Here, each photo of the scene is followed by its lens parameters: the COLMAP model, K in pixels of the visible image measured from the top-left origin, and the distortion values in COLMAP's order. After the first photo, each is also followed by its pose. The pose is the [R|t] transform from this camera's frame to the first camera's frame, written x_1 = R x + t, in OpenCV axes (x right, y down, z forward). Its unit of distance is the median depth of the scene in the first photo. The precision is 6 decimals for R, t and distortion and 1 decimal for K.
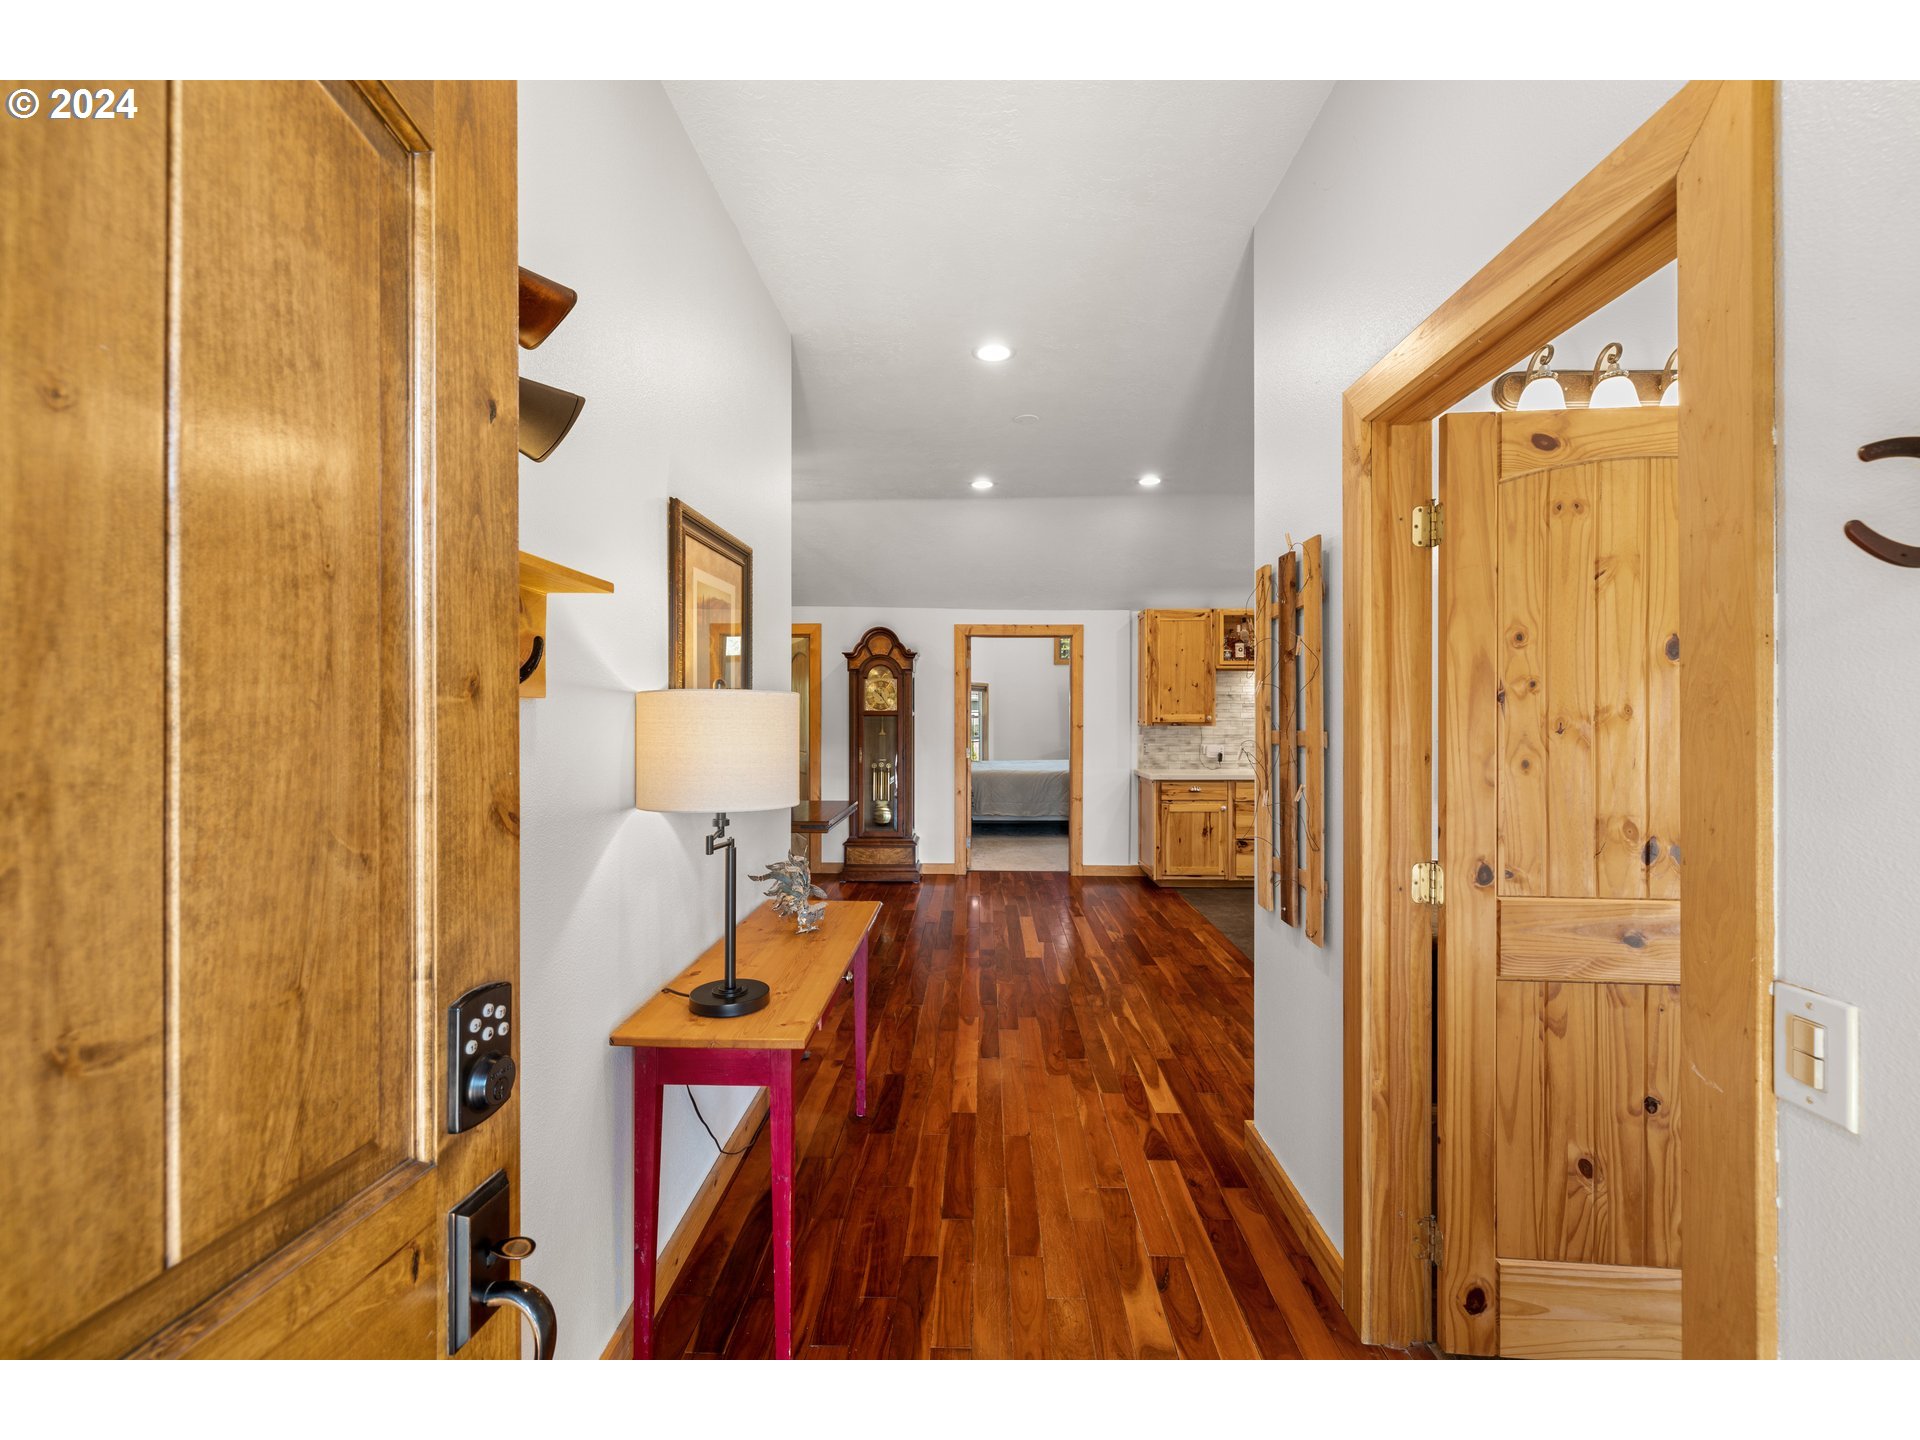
lens RADIAL K [[810.0, 0, 961.8], [0, 810.0, 715.1], [0, 0, 1]] dist [0.001624, 0.000202]
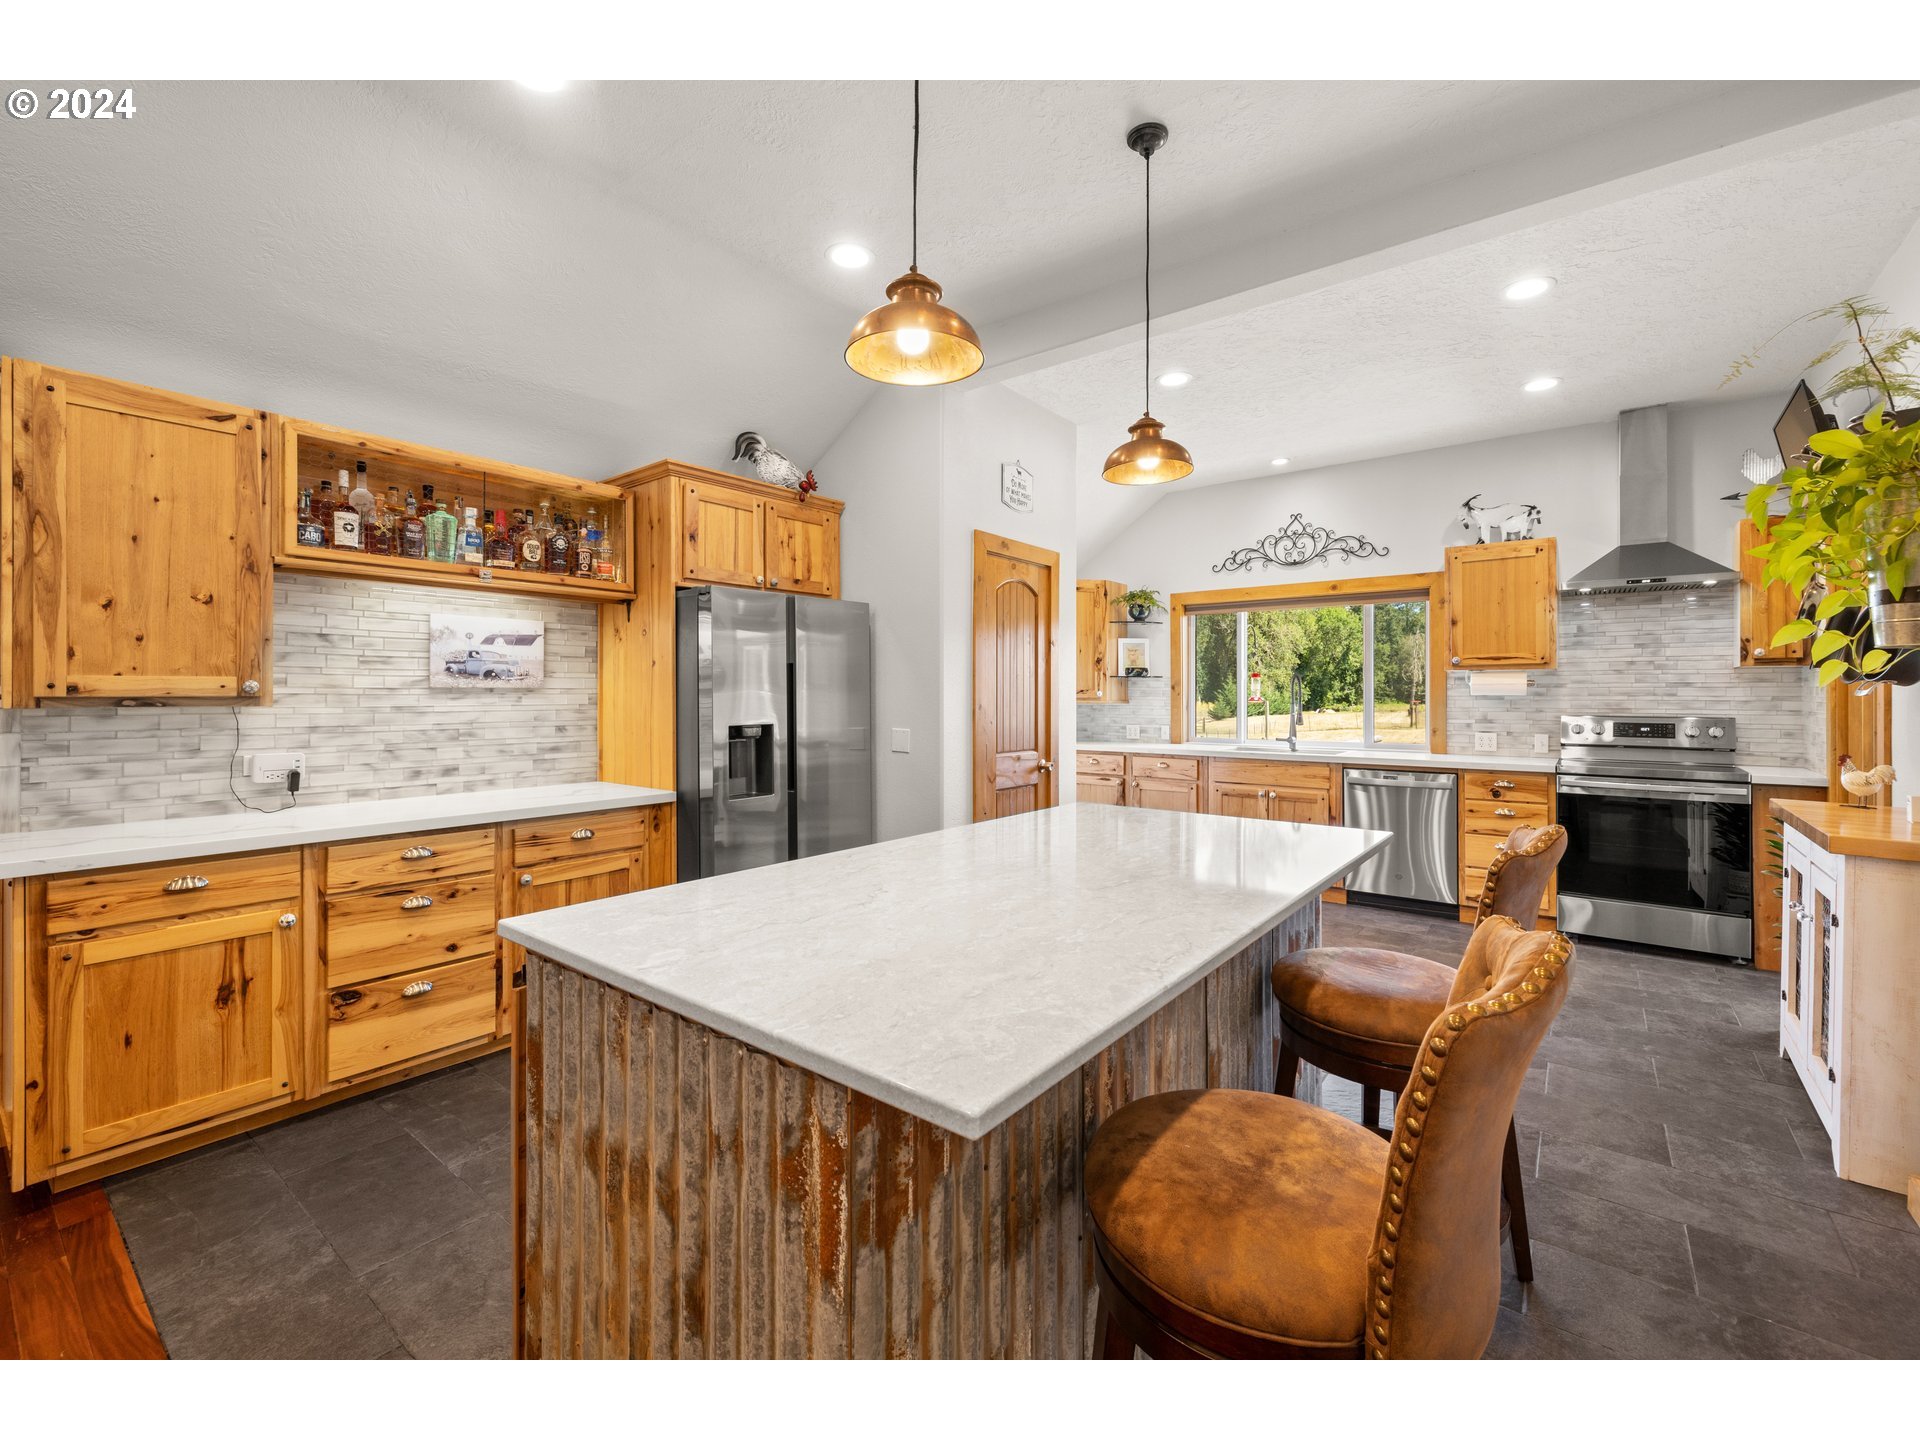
lens RADIAL K [[810.0, 0, 954.7], [0, 810.0, 700.1], [0, 0, 1]] dist [0.001624, 0.000202]
pose [[0.599262, -0.002964, 0.800548, 0.194162], [-0.001882, 0.999985, 0.005111, 0.007697], [-0.800551, -0.004570, 0.599247, 0.489697]]
